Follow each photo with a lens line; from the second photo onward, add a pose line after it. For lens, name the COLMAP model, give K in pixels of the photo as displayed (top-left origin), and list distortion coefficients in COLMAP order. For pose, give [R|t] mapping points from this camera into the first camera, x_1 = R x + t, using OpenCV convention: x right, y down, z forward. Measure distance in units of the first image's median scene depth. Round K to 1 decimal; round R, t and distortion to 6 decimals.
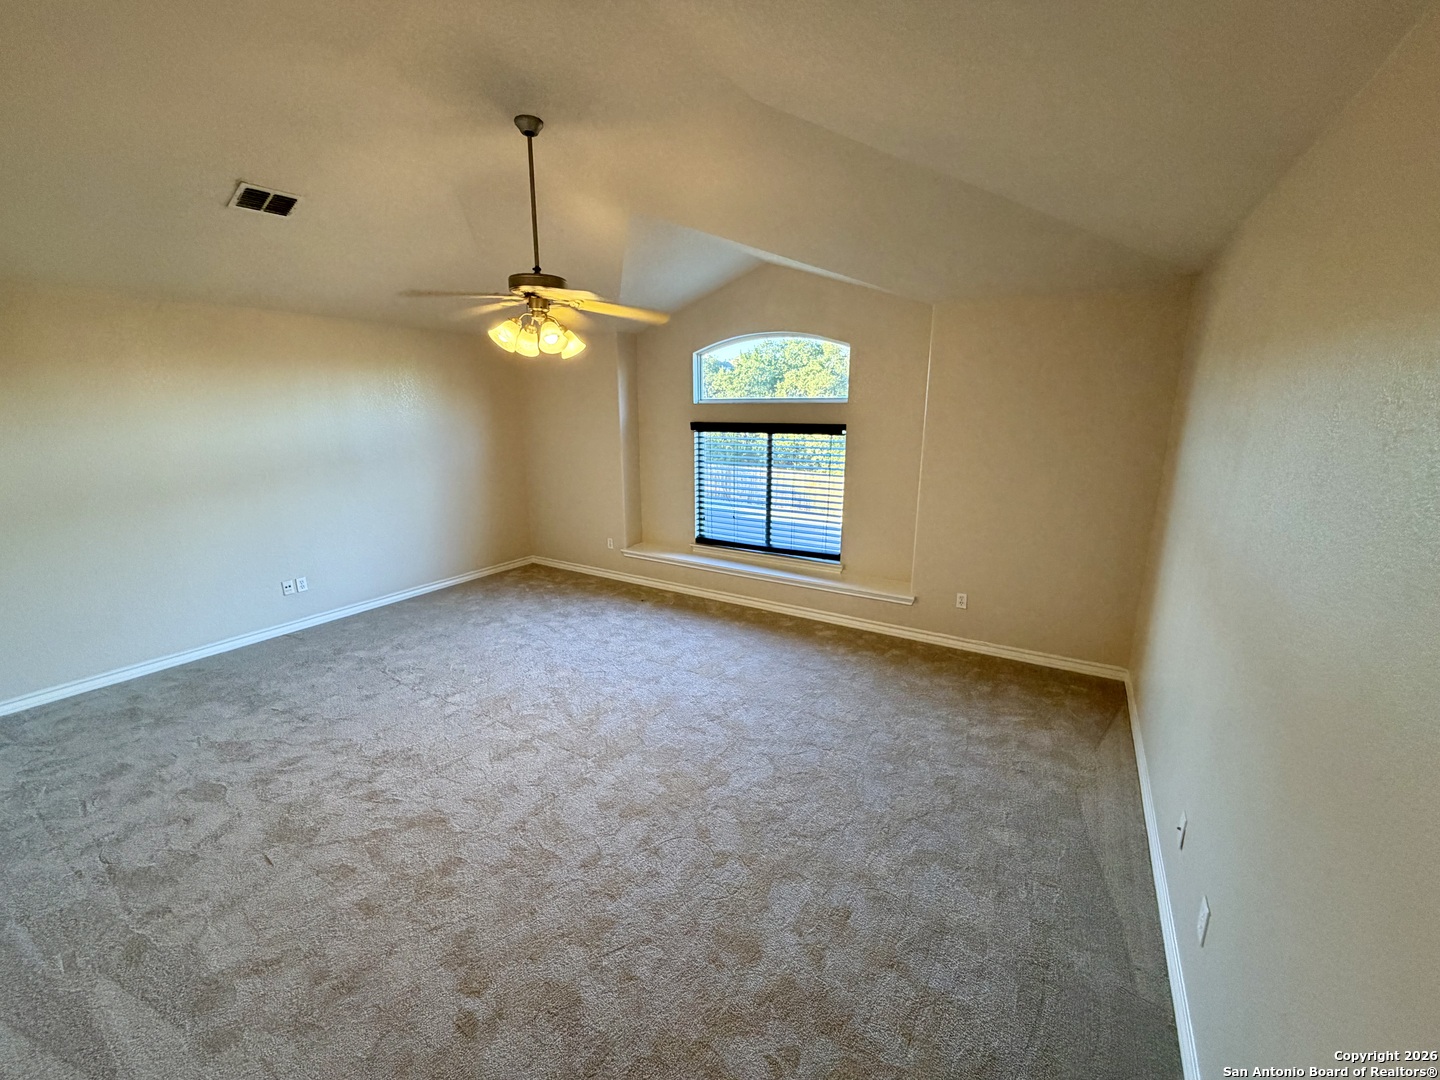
lens RADIAL K [[574.3, 0, 727.7], [0, 574.3, 540.7], [0, 0, 1]] dist [0.000017, -0.000442]
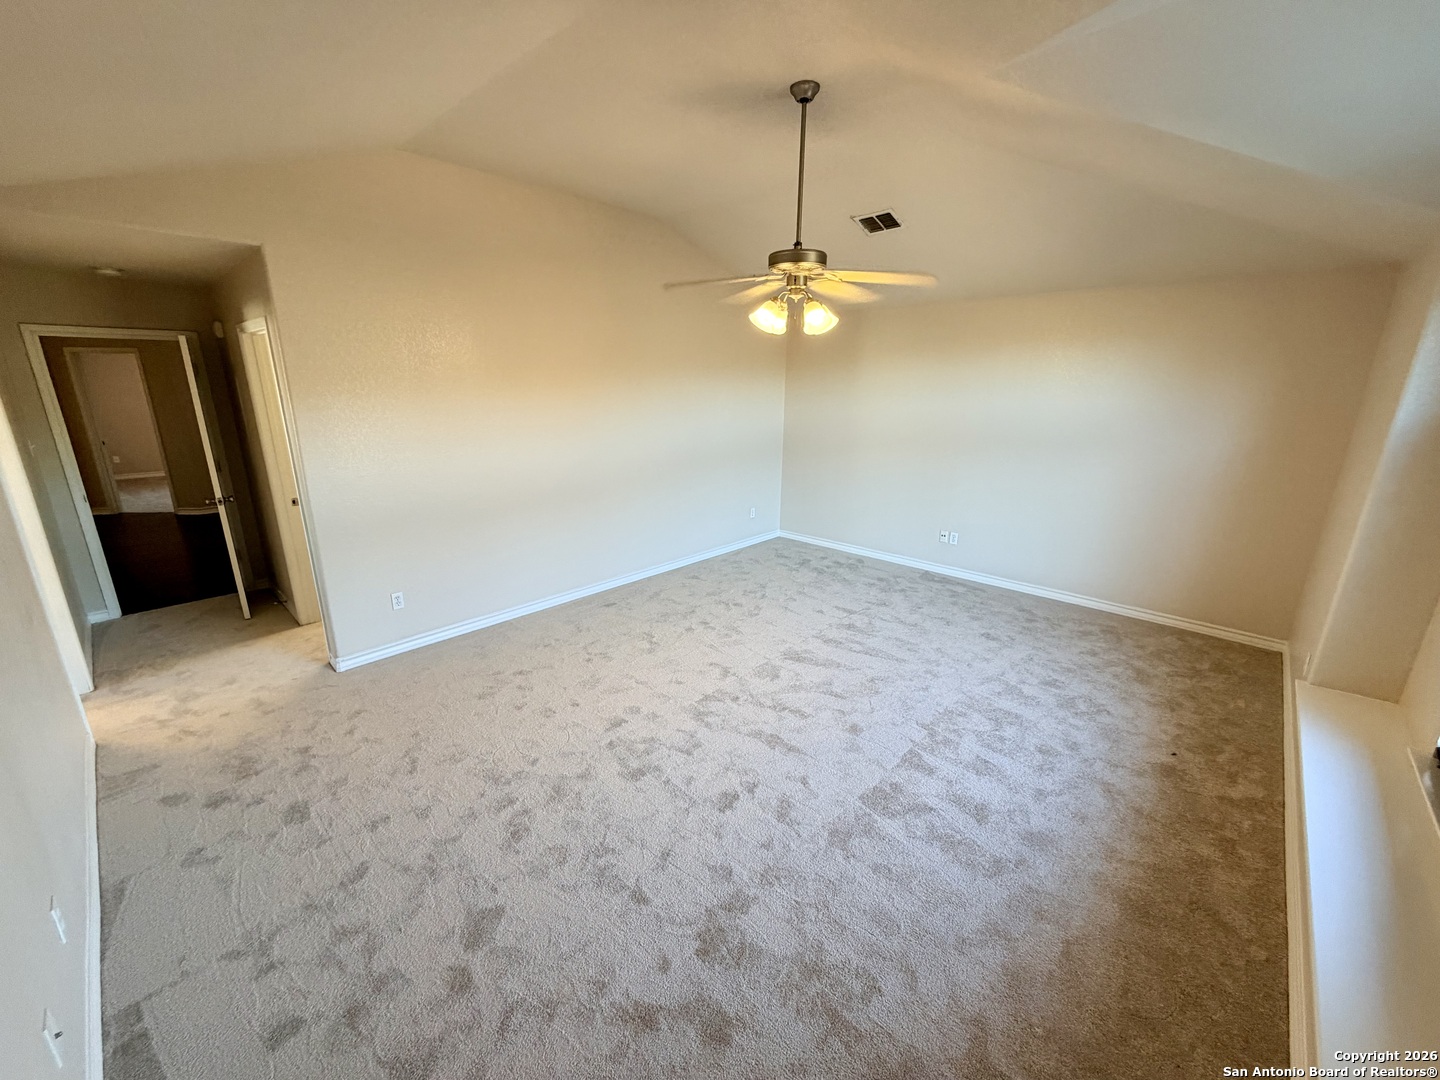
lens RADIAL K [[574.3, 0, 723.9], [0, 574.3, 544.7], [0, 0, 1]] dist [0.000017, -0.000442]
pose [[-0.212891, 0.264854, -0.940494, 0.554883], [-0.233640, 0.920837, 0.312205, -0.203066], [0.948731, 0.286203, -0.134157, 0.869581]]
